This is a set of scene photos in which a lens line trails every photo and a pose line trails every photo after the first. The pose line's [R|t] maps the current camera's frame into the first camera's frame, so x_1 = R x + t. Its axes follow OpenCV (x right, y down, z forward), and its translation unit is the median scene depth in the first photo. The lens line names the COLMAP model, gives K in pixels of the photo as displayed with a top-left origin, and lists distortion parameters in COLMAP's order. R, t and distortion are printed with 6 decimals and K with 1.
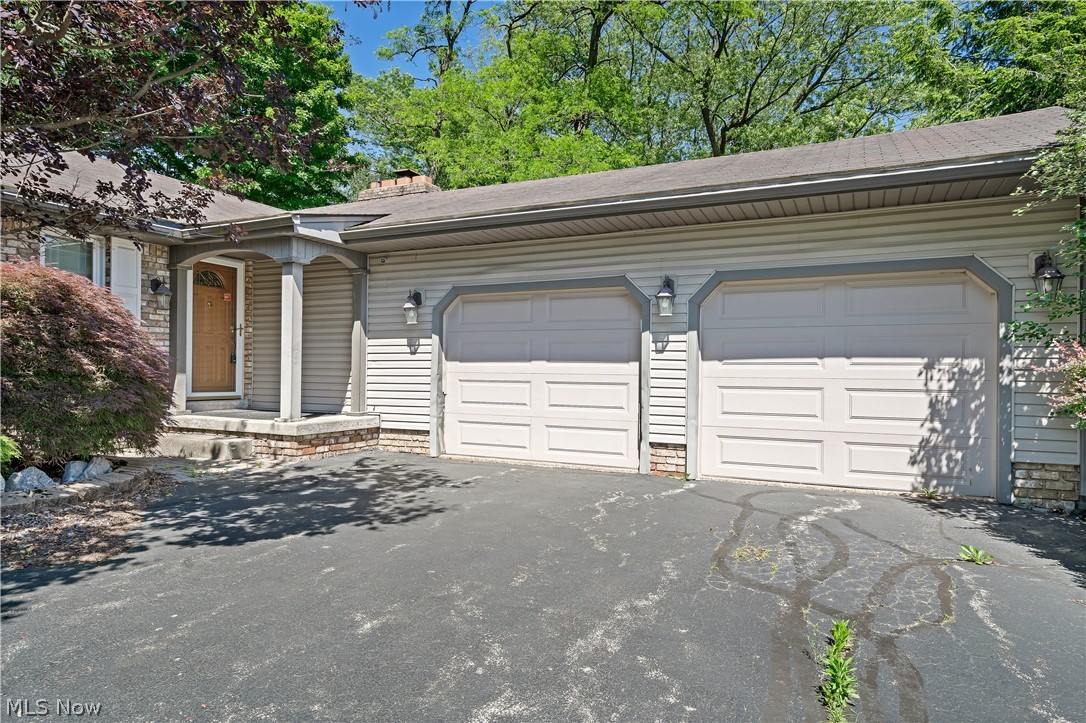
lens RADIAL K [[656.9, 0, 541.2], [0, 656.9, 371.1], [0, 0, 1]] dist [0.004316, -0.000058]
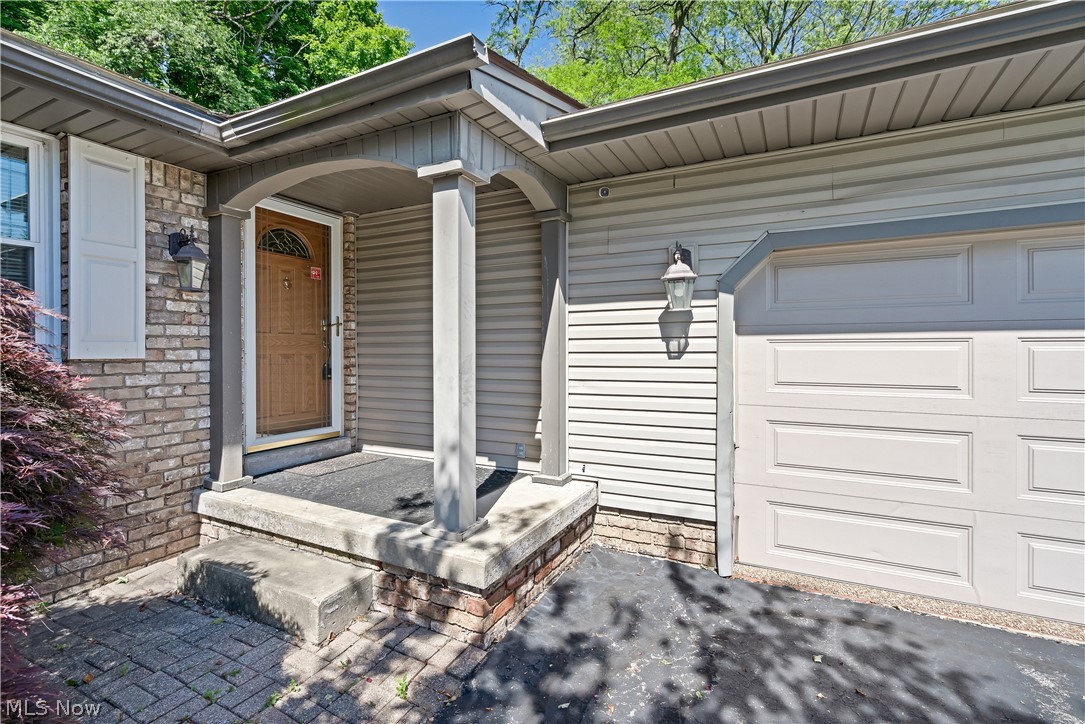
lens RADIAL K [[503.1, 0, 544.7], [0, 503.1, 352.8], [0, 0, 1]] dist [-0.005050, 0.000310]
pose [[0.999549, -0.013254, -0.026960, -0.276925], [0.013471, 0.999878, 0.007908, -0.042831], [0.026852, -0.008267, 0.999605, 0.588958]]
